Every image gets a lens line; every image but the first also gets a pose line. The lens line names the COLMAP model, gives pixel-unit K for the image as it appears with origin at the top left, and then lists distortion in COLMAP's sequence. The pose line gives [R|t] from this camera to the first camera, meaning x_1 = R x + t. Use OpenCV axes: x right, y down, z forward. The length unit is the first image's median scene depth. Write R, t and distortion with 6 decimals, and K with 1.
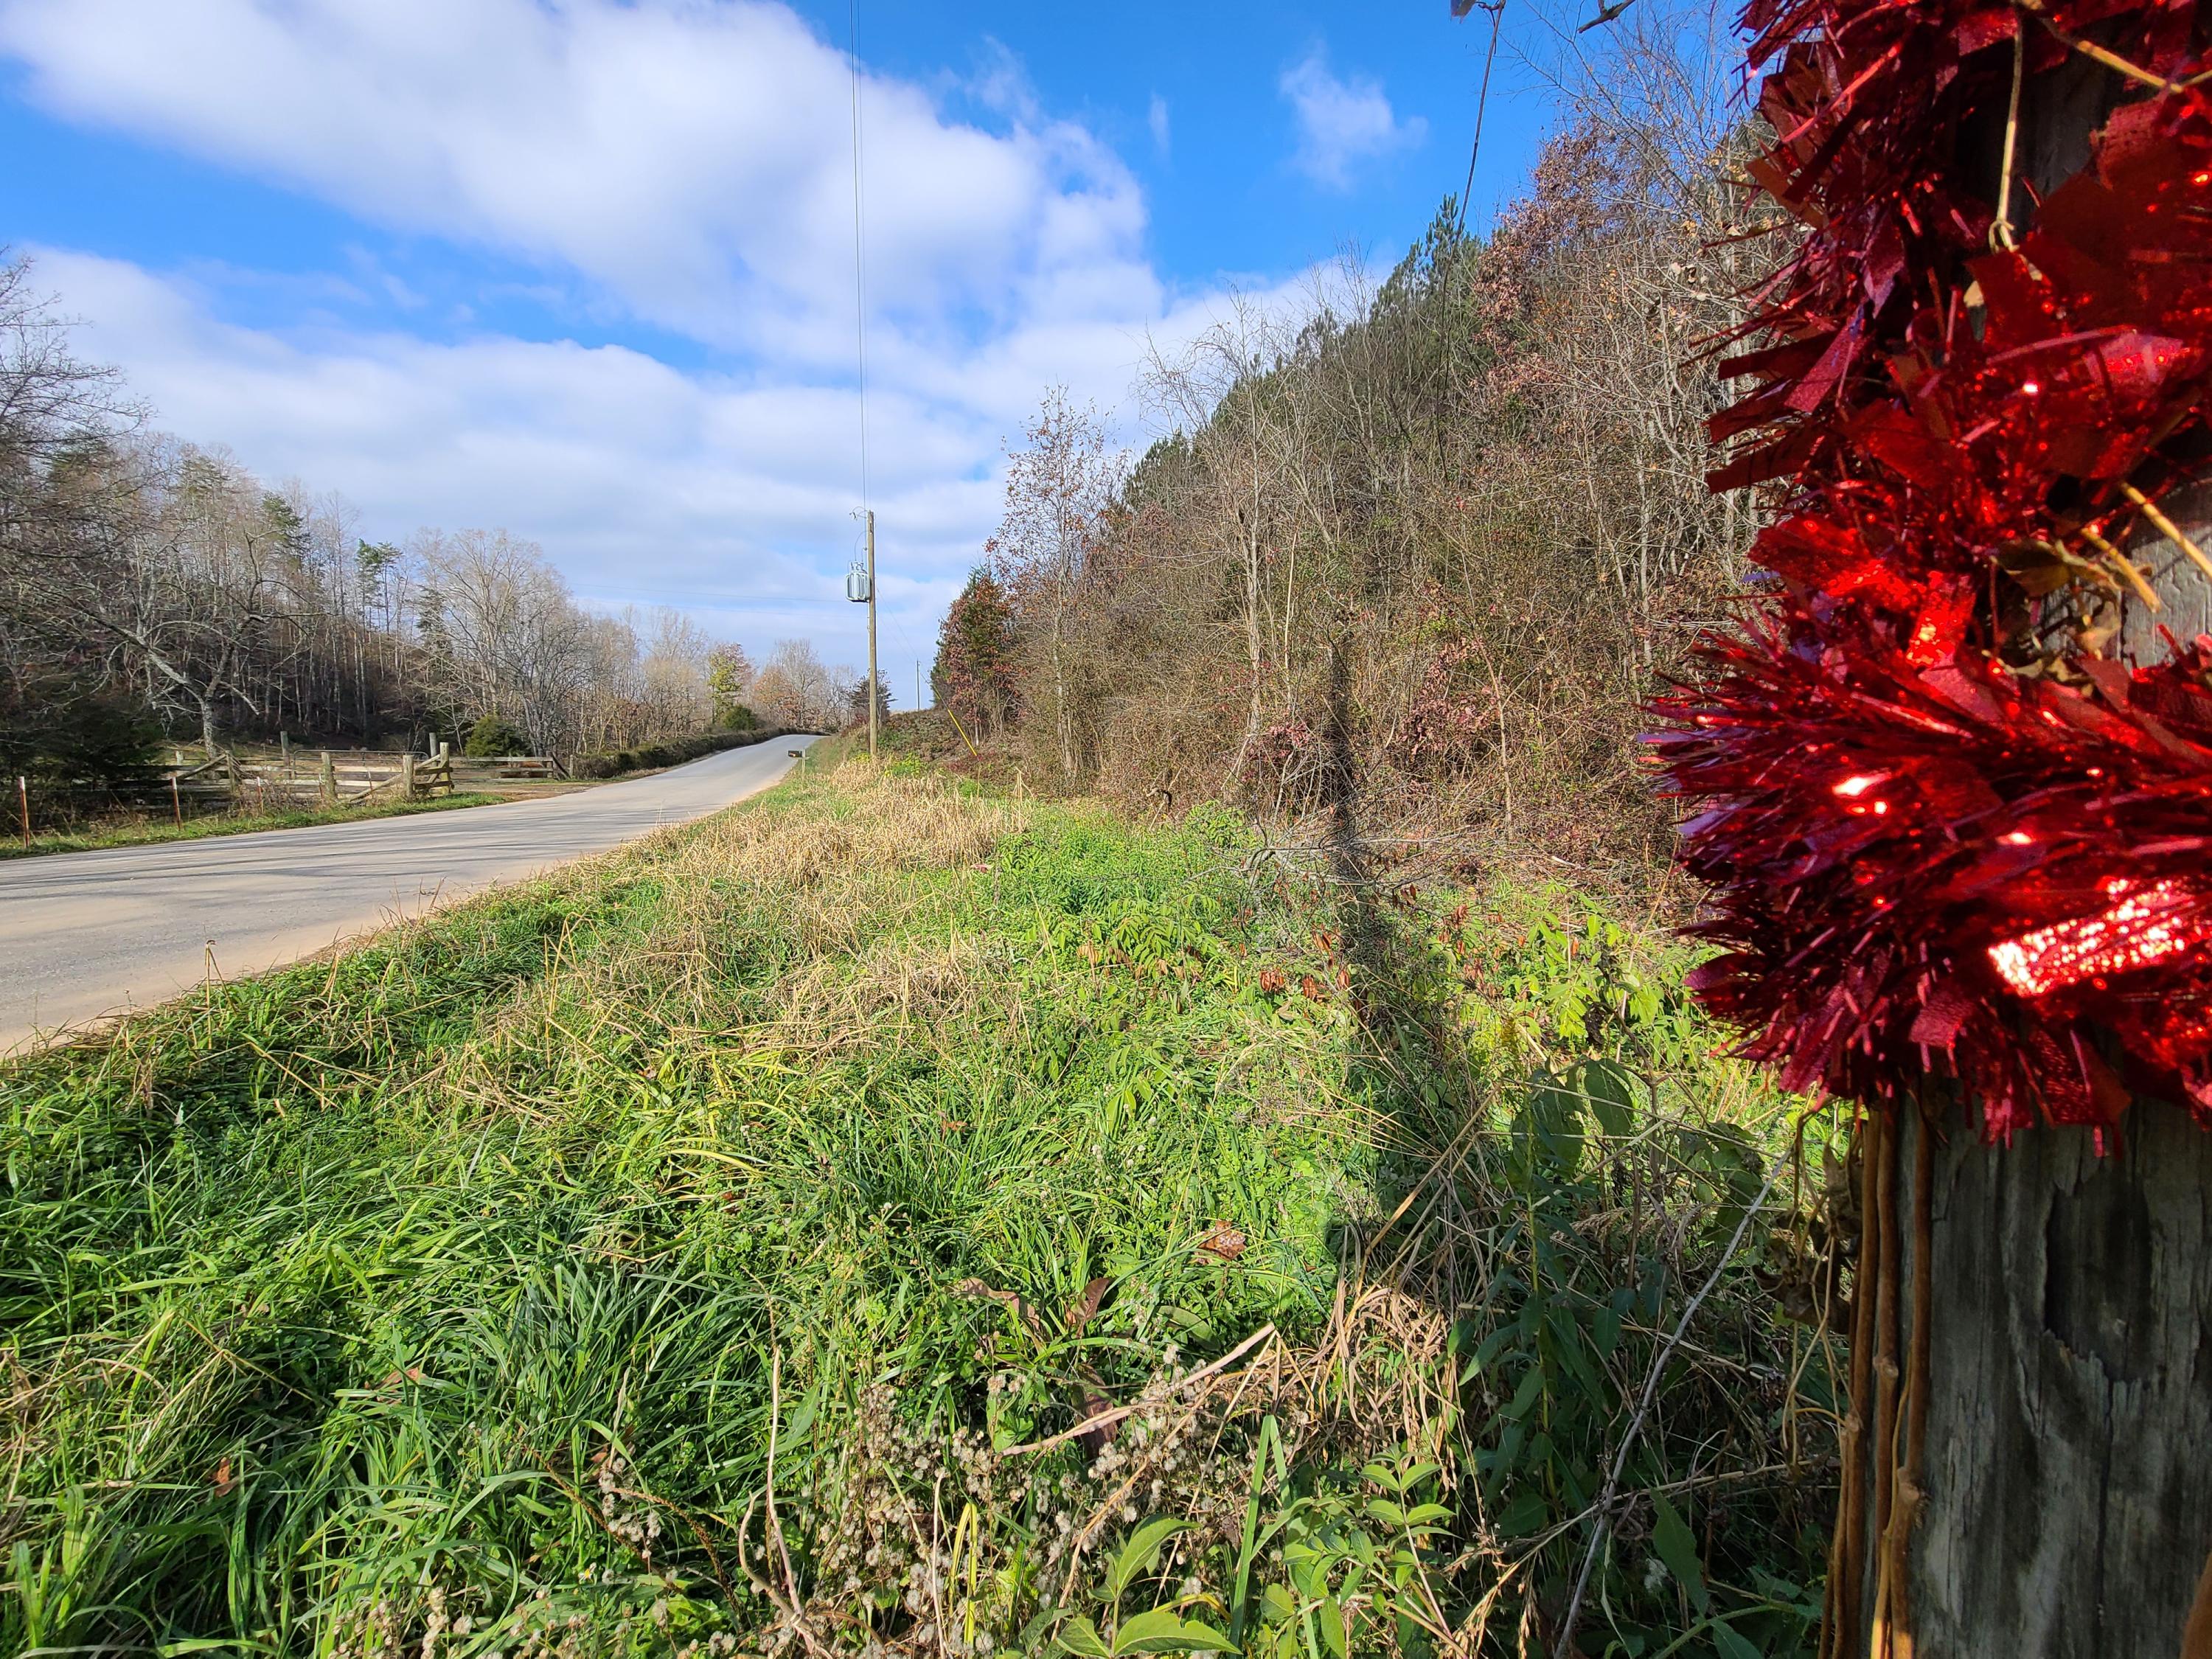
lens RADIAL K [[909.2, 0, 1101.5], [0, 909.2, 833.1], [0, 0, 1]] dist [0.001058, 0.000804]
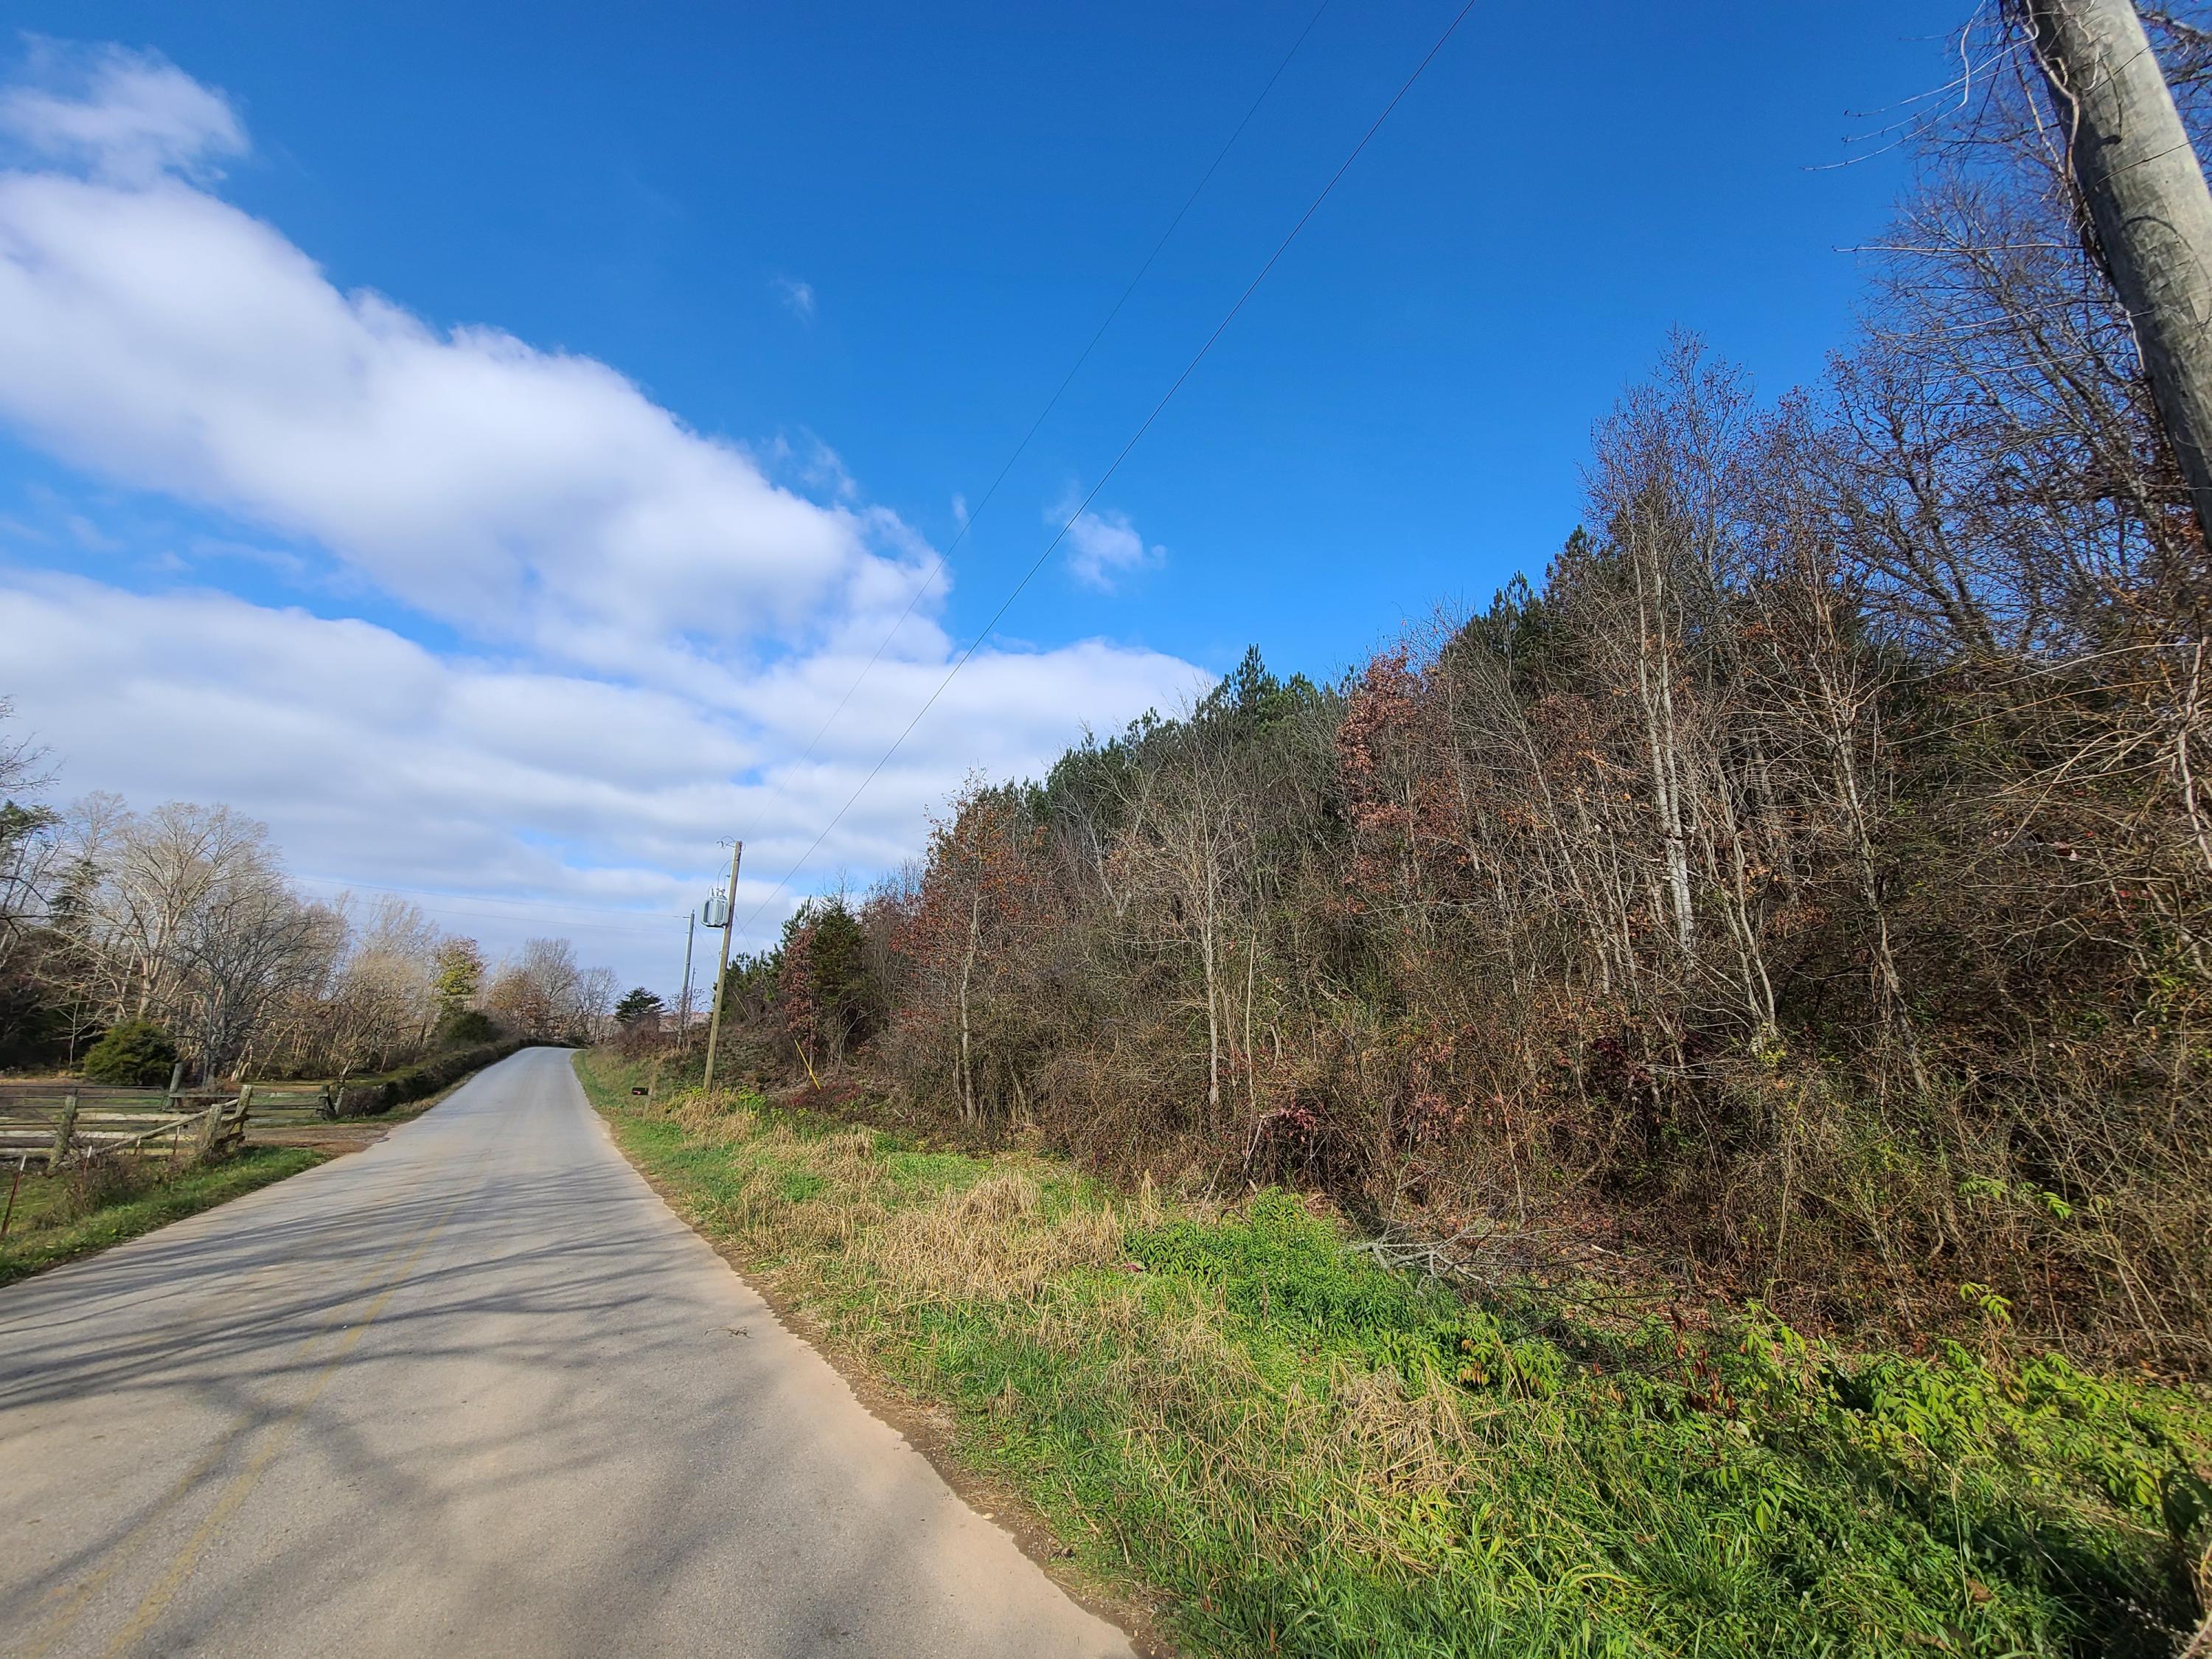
lens RADIAL K [[909.2, 0, 1101.5], [0, 909.2, 833.1], [0, 0, 1]] dist [0.001058, 0.000804]
pose [[0.969399, 0.075253, 0.233671, -1.240854], [0.007178, 0.942760, -0.333394, -0.237691], [-0.245385, 0.324869, 0.913371, -0.460683]]
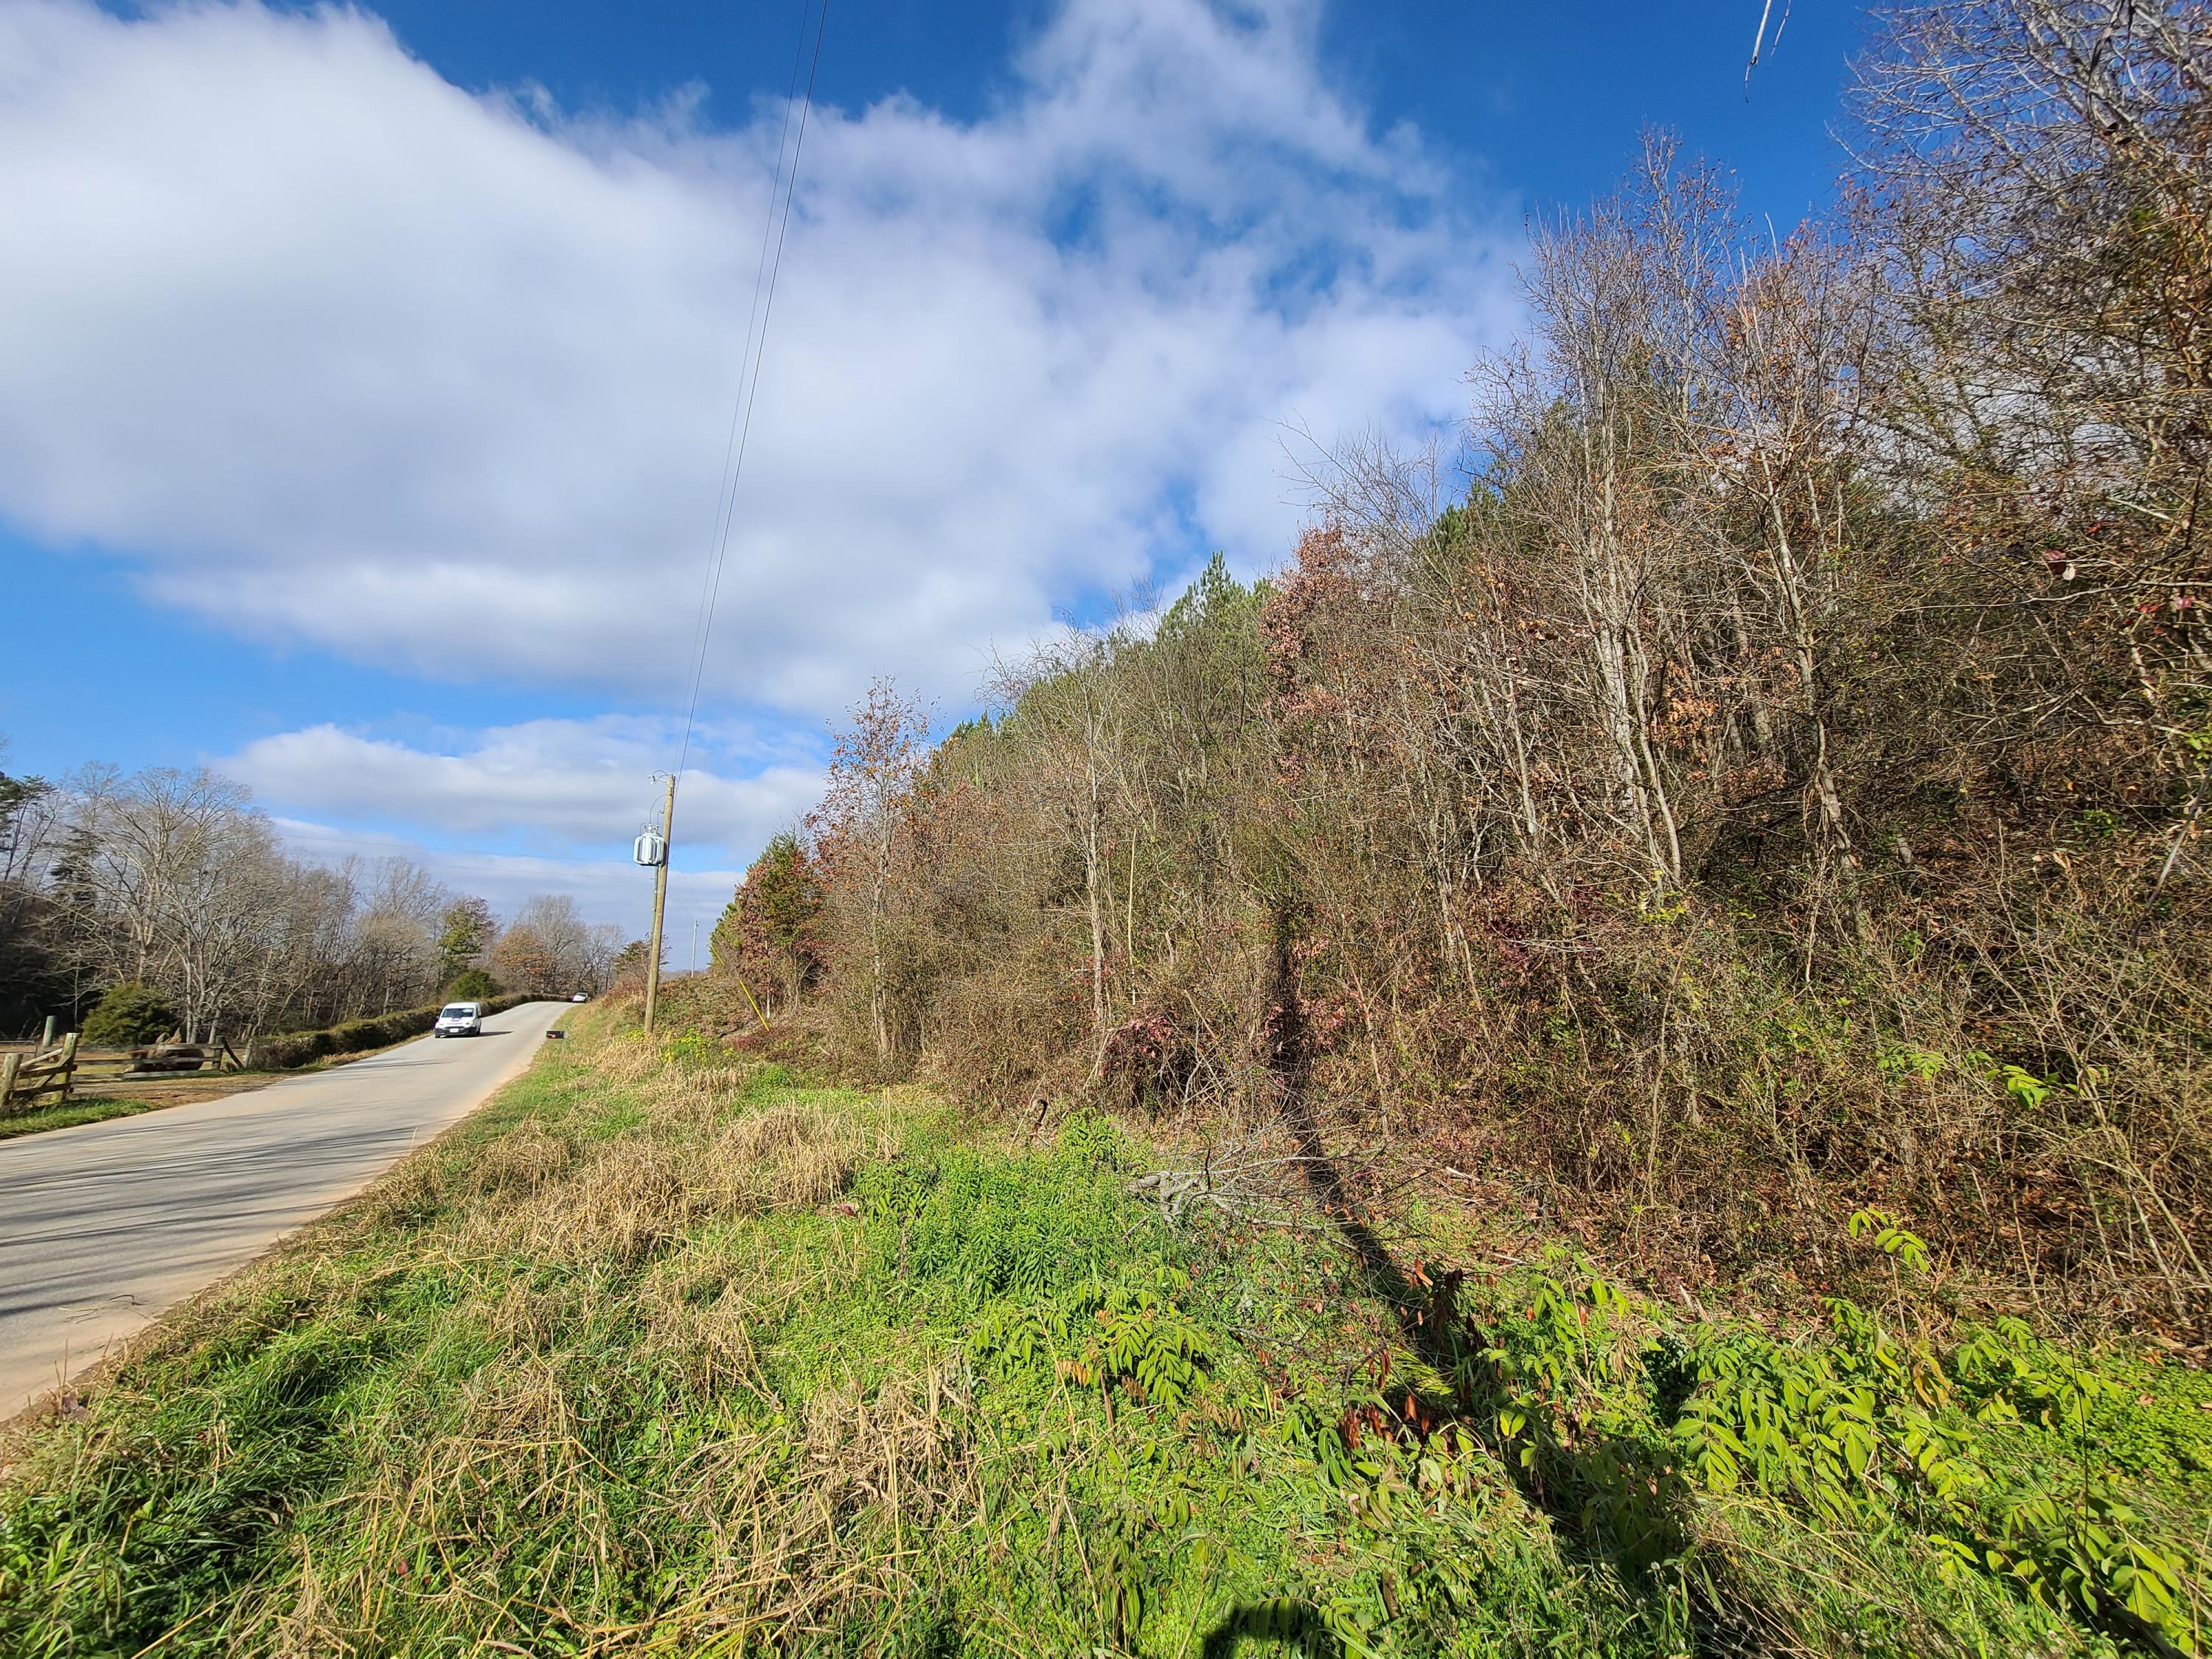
lens RADIAL K [[909.2, 0, 1101.5], [0, 909.2, 833.1], [0, 0, 1]] dist [0.001058, 0.000804]
pose [[0.974612, 0.032816, 0.221481, -0.257499], [0.030683, 0.960292, -0.277303, -0.150619], [-0.221786, 0.277059, 0.934906, 0.105348]]
